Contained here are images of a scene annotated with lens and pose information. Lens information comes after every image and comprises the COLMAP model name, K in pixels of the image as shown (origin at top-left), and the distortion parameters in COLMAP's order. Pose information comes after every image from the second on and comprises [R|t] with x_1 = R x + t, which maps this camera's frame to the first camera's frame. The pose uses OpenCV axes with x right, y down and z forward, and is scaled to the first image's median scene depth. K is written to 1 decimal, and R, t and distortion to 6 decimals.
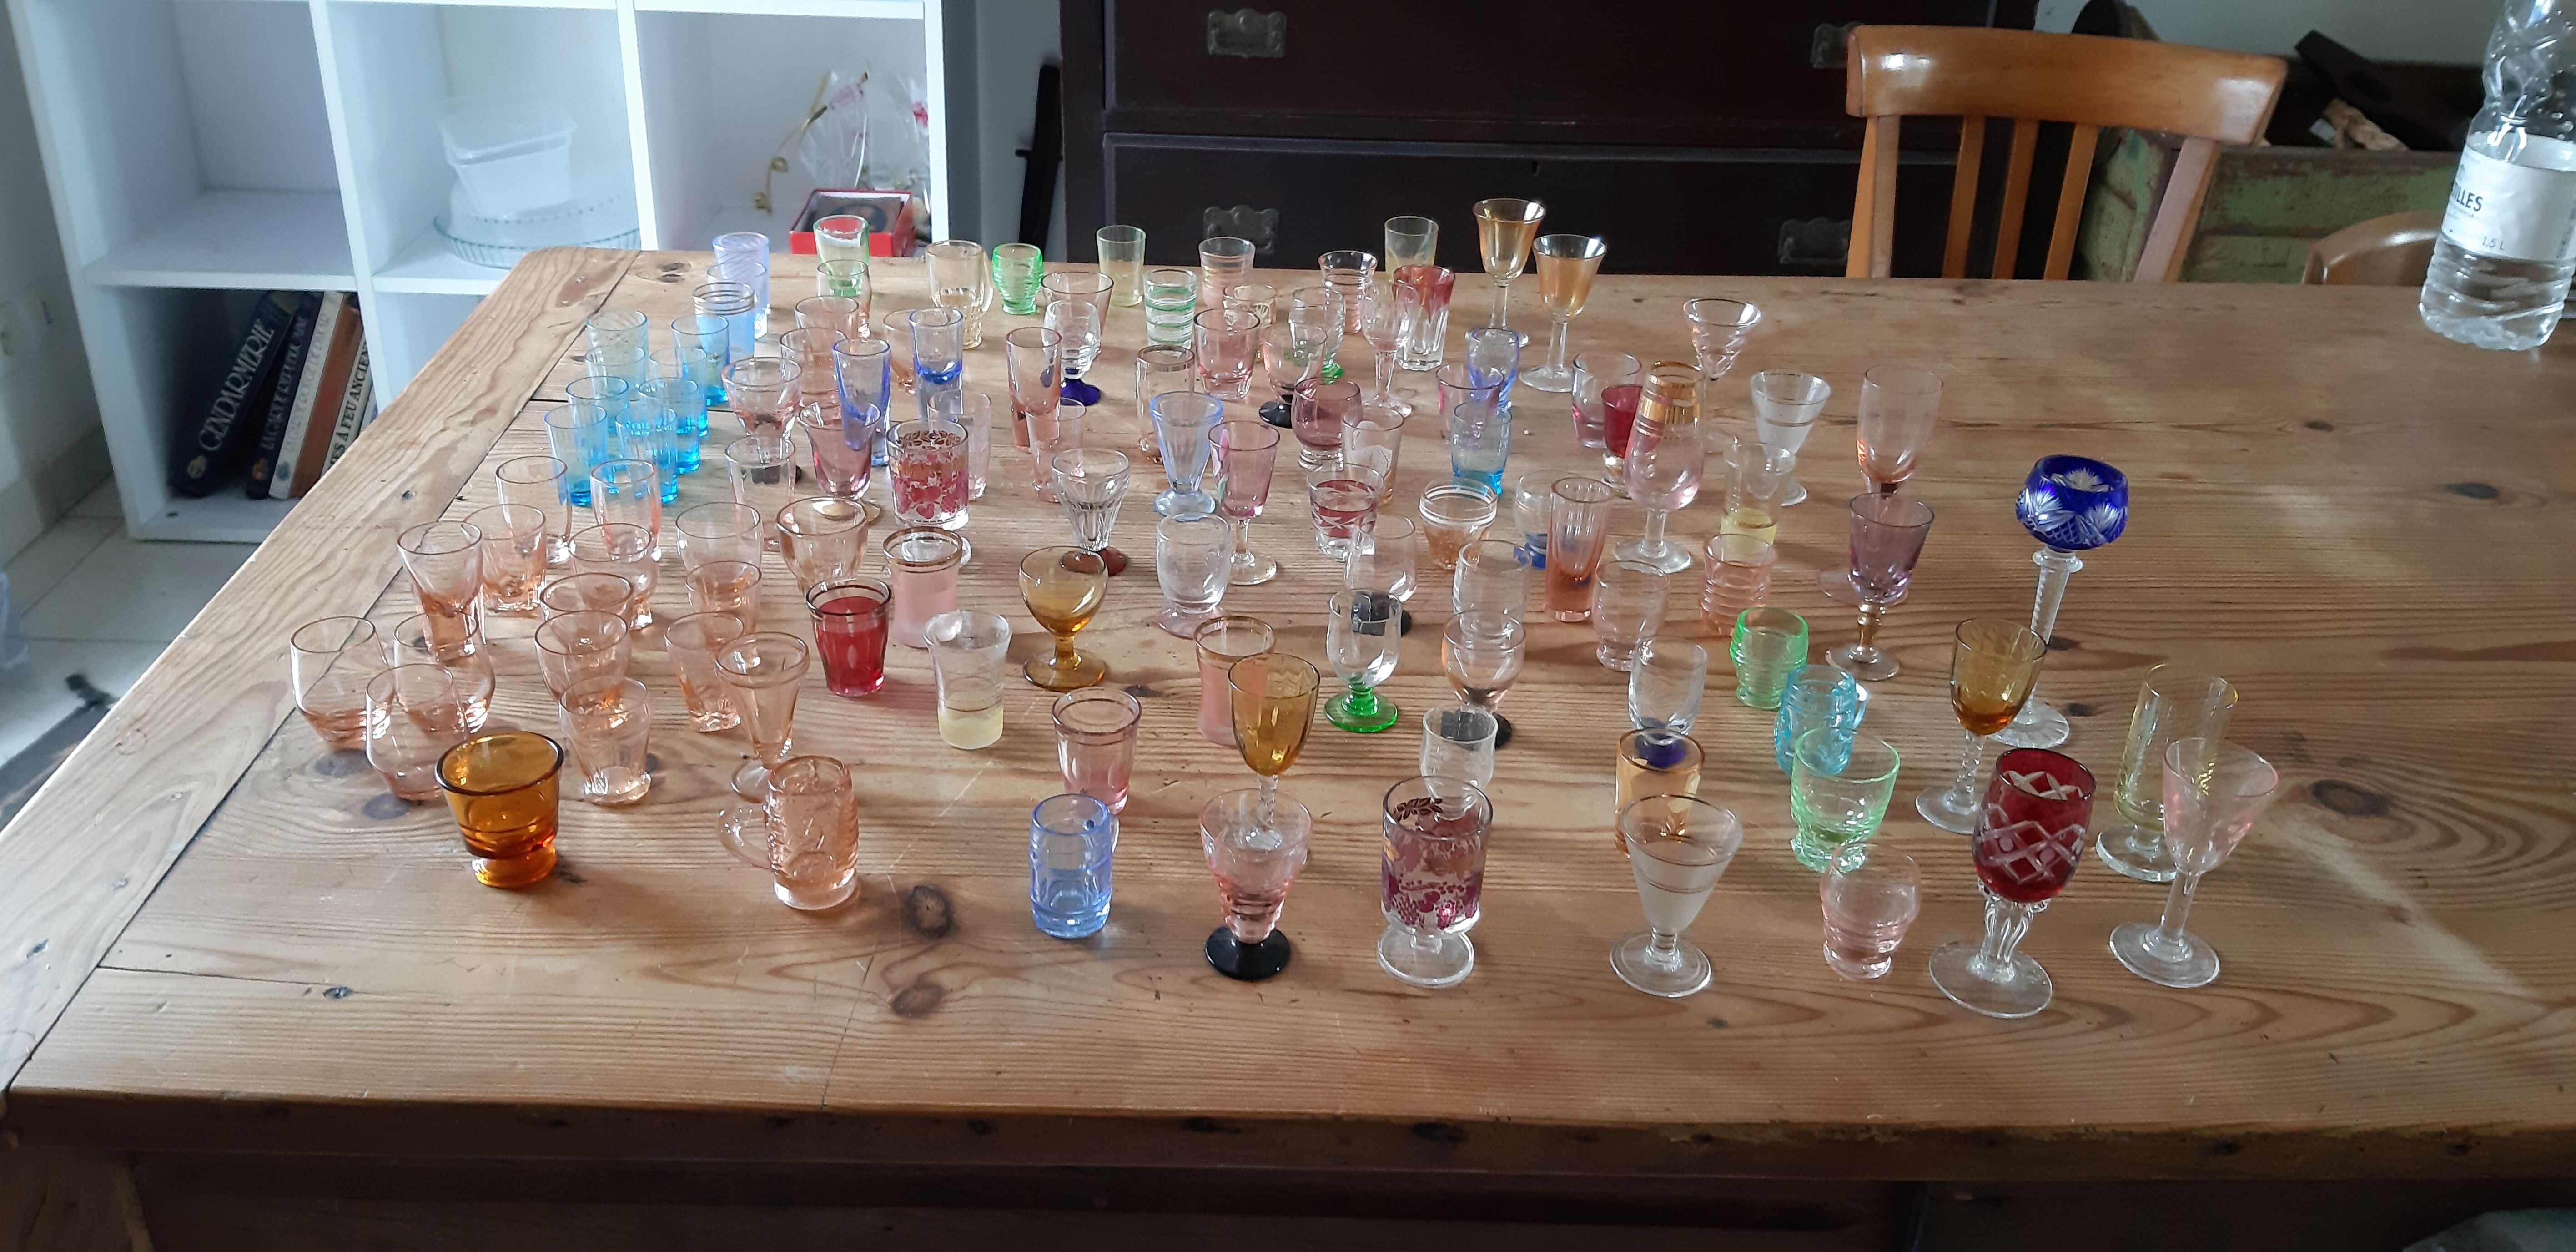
lens RADIAL K [[1930.6, 0, 1288.0], [0, 1930.6, 626.0], [0, 0, 1]] dist [0.032657, -0.005384]
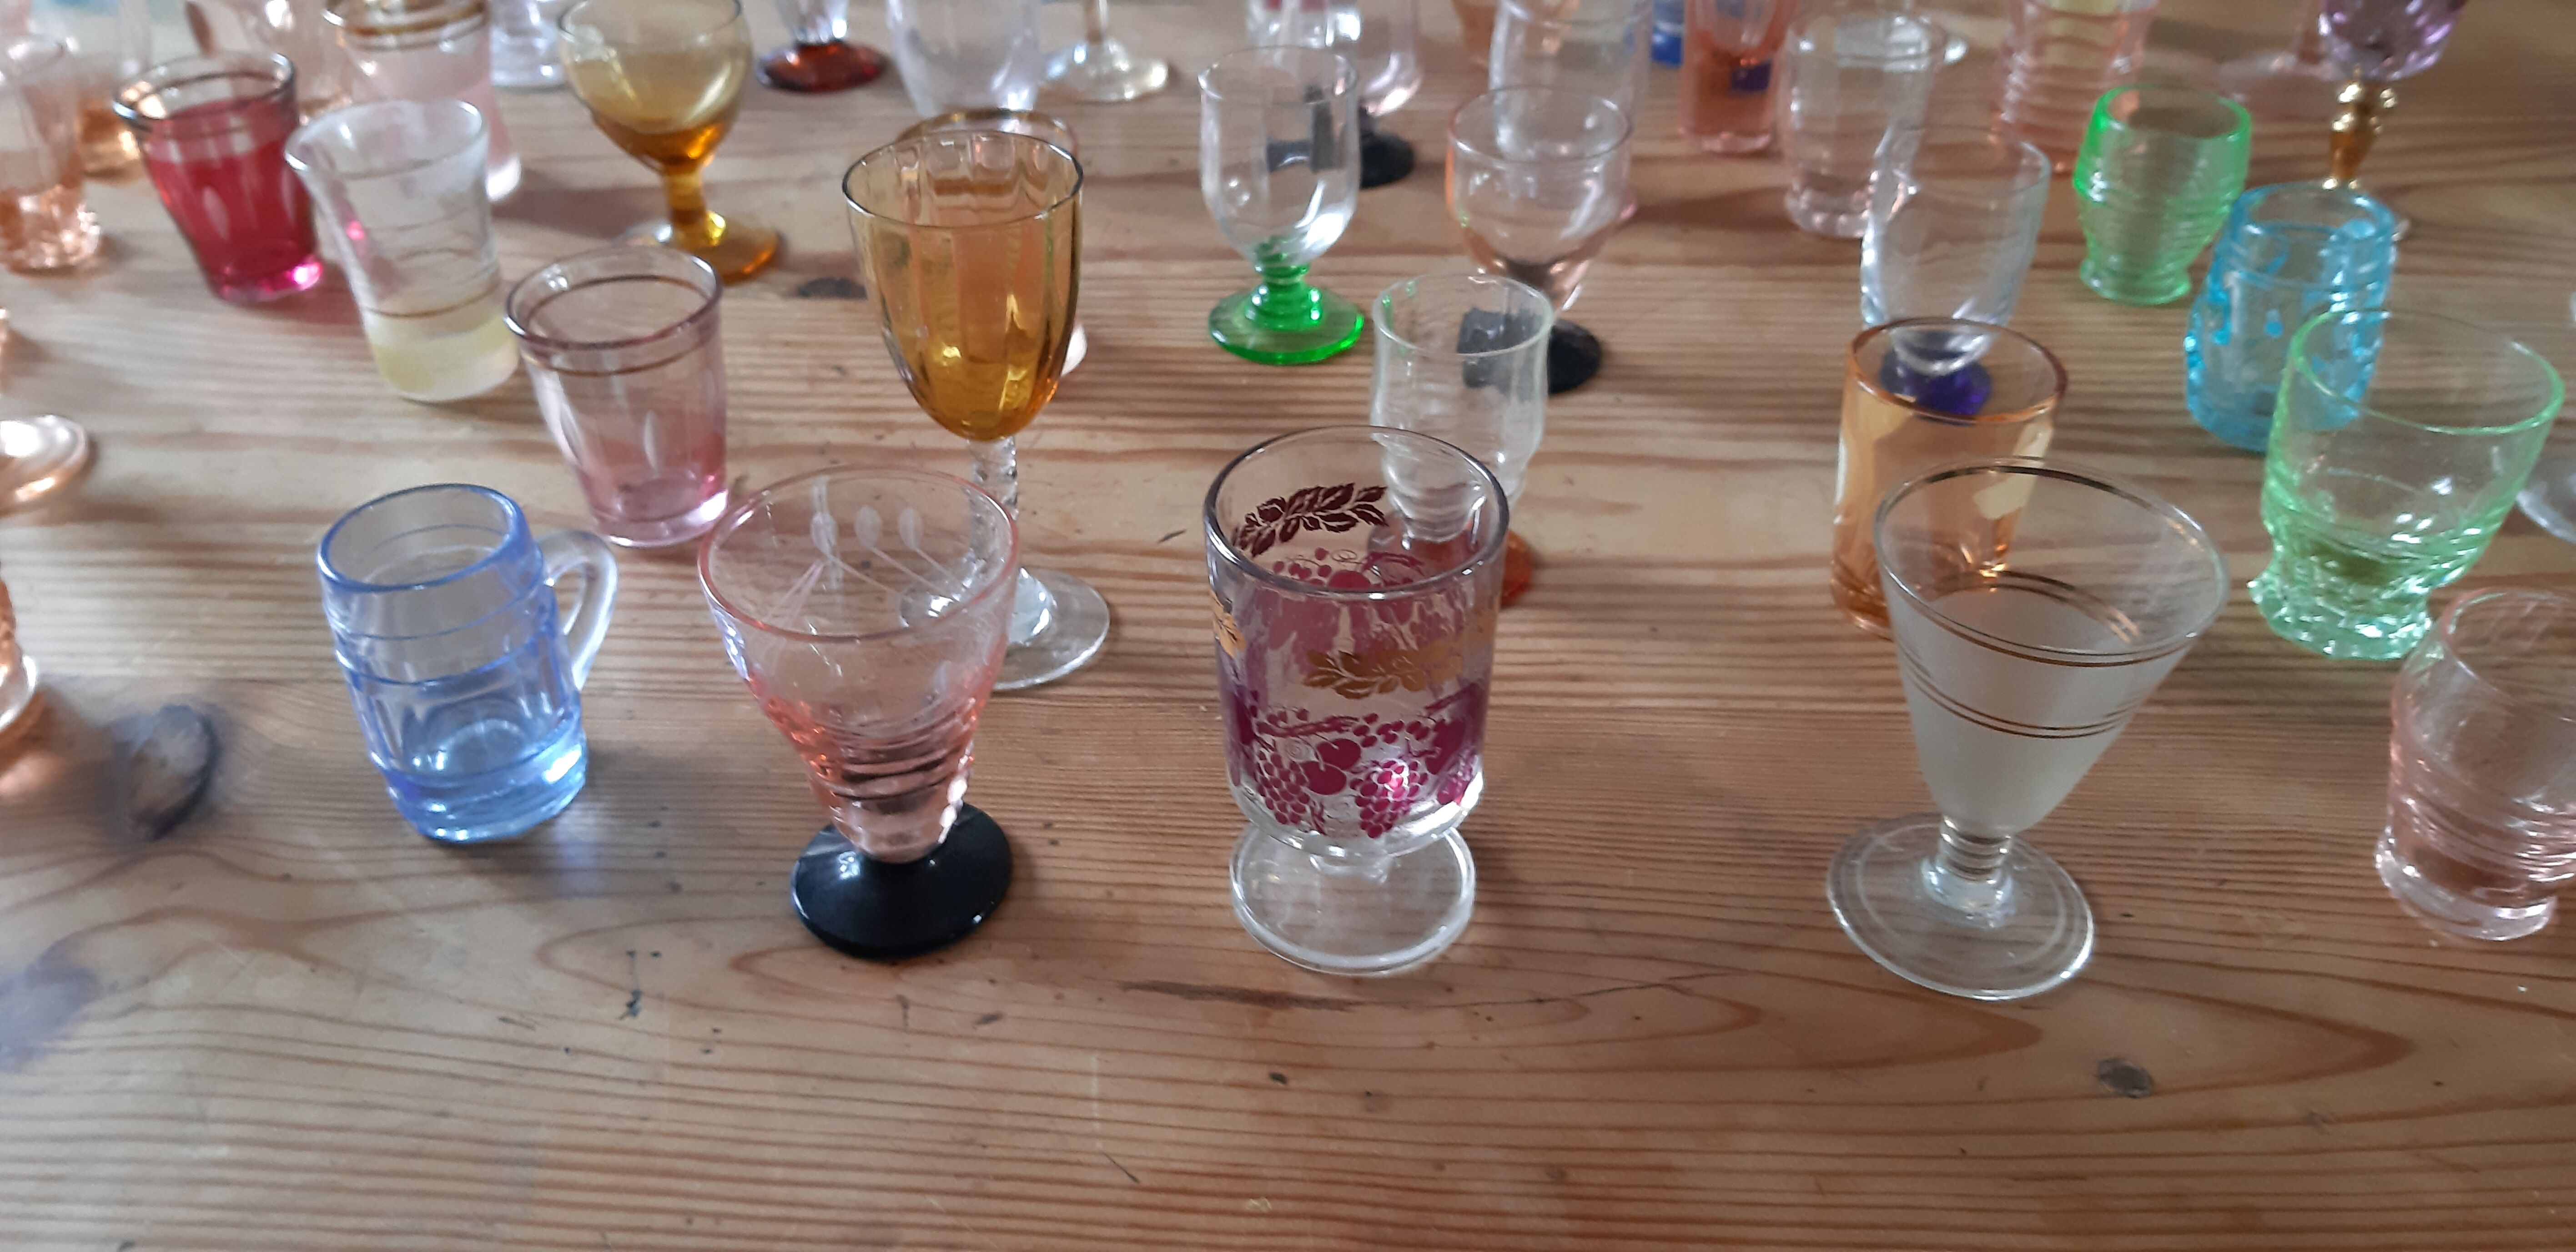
lens RADIAL K [[2017.8, 0, 1317.5], [0, 2017.8, 617.3], [0, 0, 1]] dist [0.022416, -0.058987]
pose [[0.998613, -0.007839, -0.052067, 0.070822], [0.014647, 0.991181, 0.131700, 0.051415], [0.050575, -0.132280, 0.989921, 0.495571]]
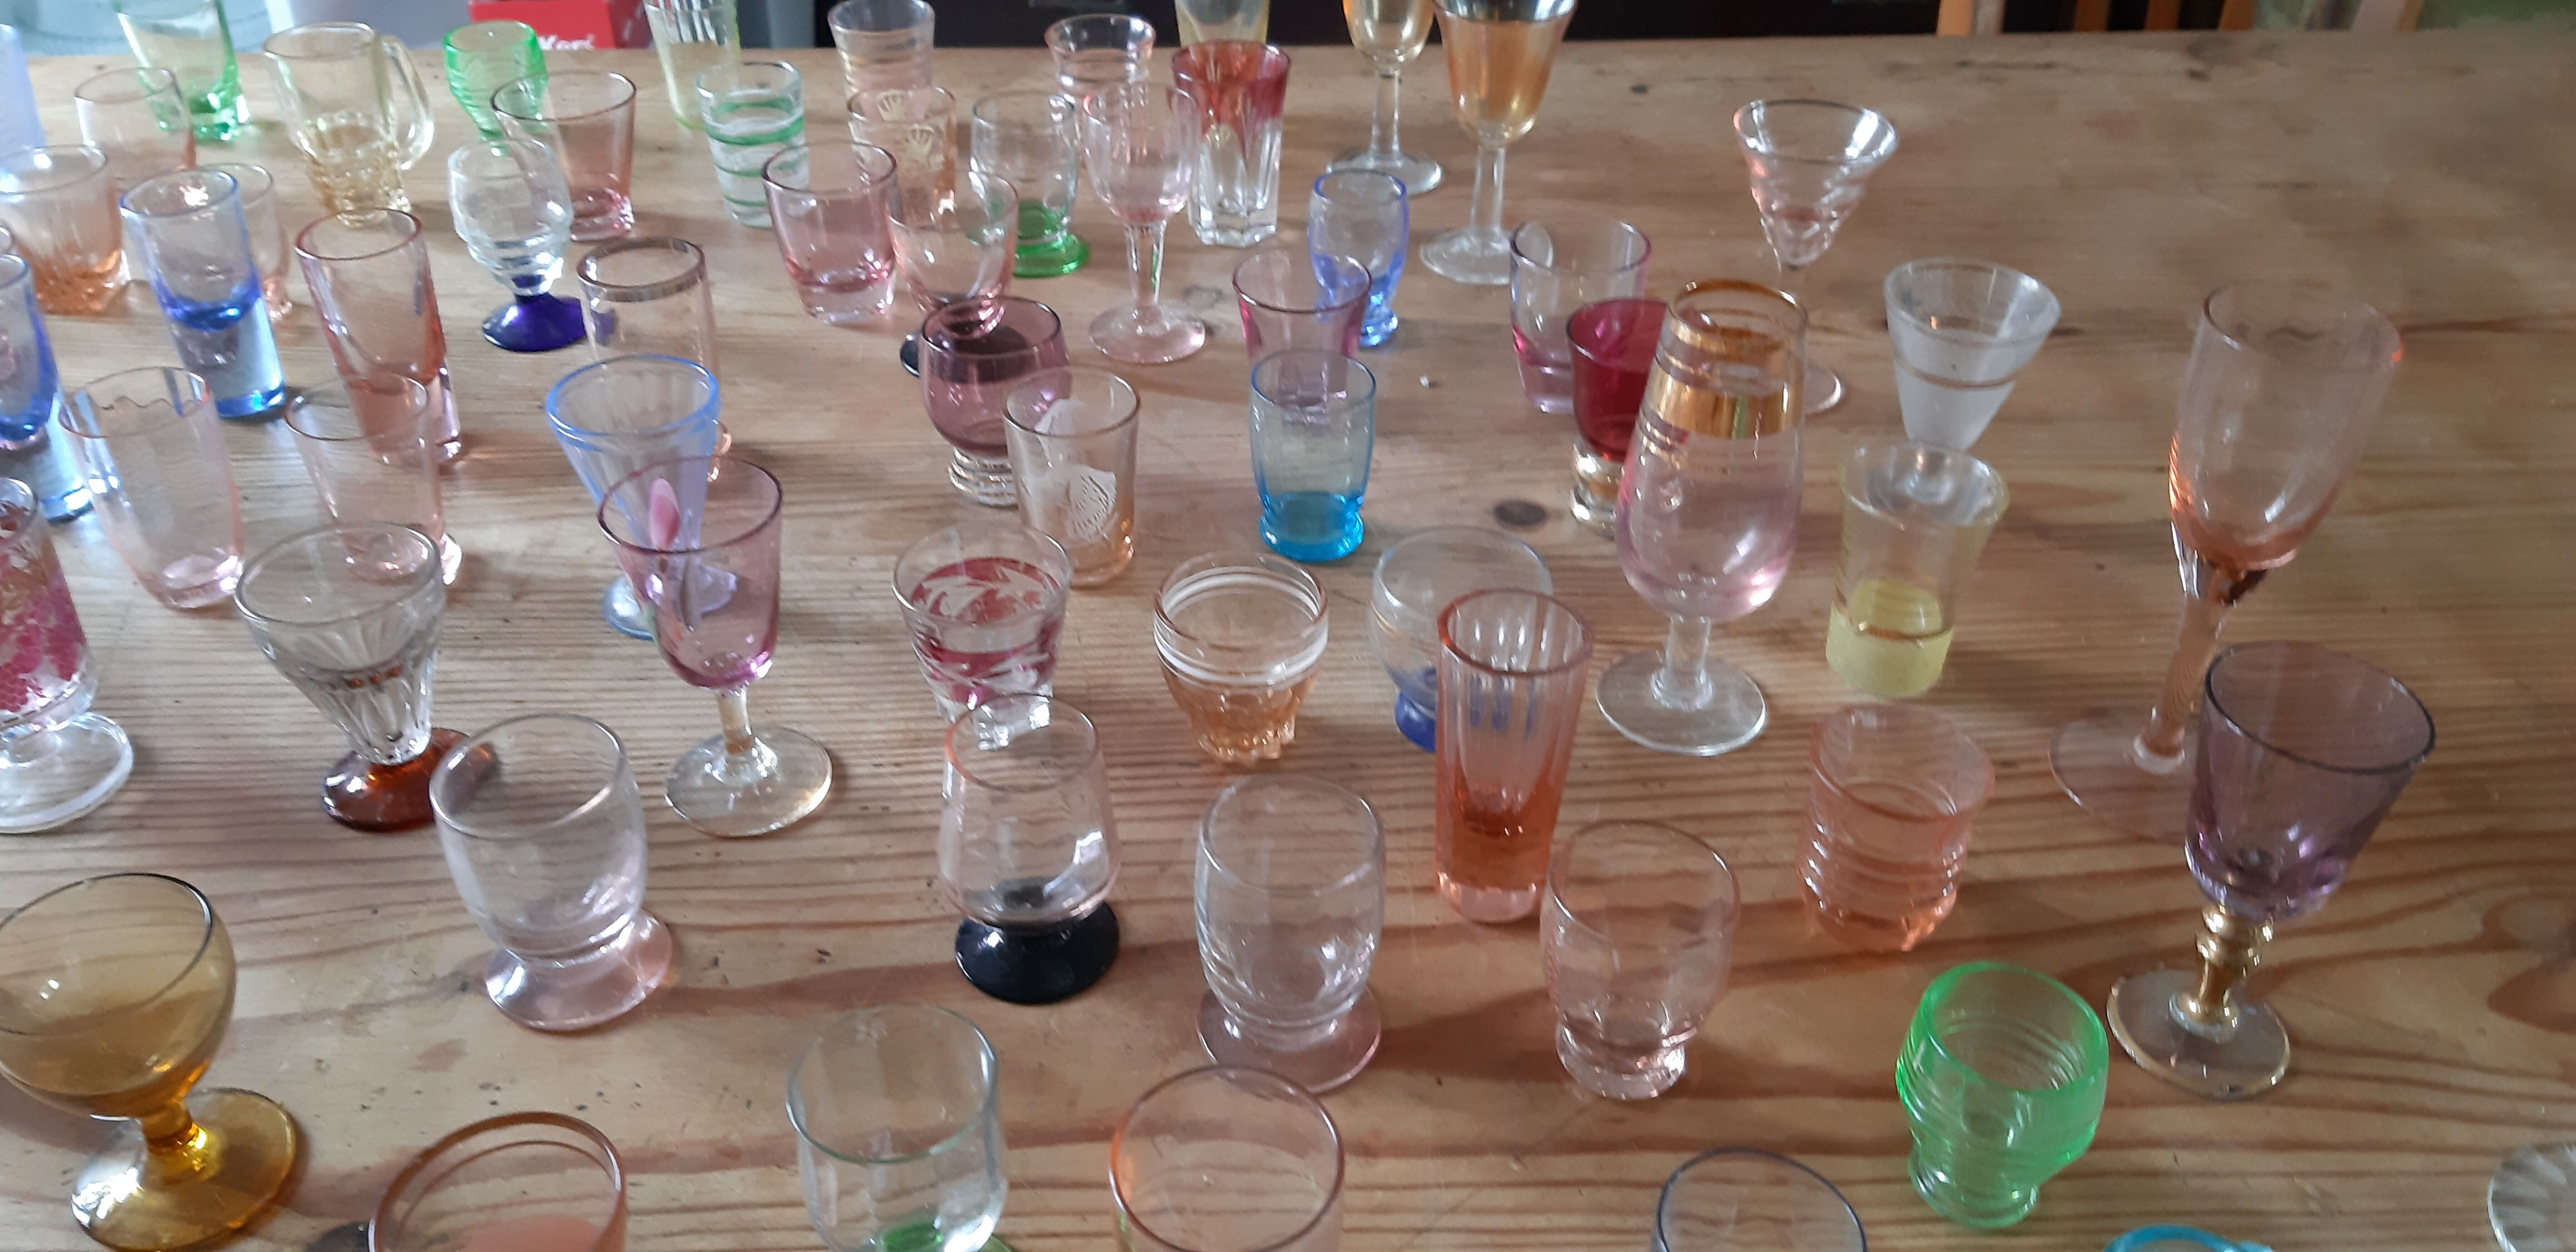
lens RADIAL K [[2017.8, 0, 1317.5], [0, 2017.8, 617.3], [0, 0, 1]] dist [0.022416, -0.058987]
pose [[0.999240, -0.034512, 0.018122, 0.110790], [0.032262, 0.993139, 0.112401, -0.130597], [-0.021876, -0.111730, 0.993498, 0.620184]]
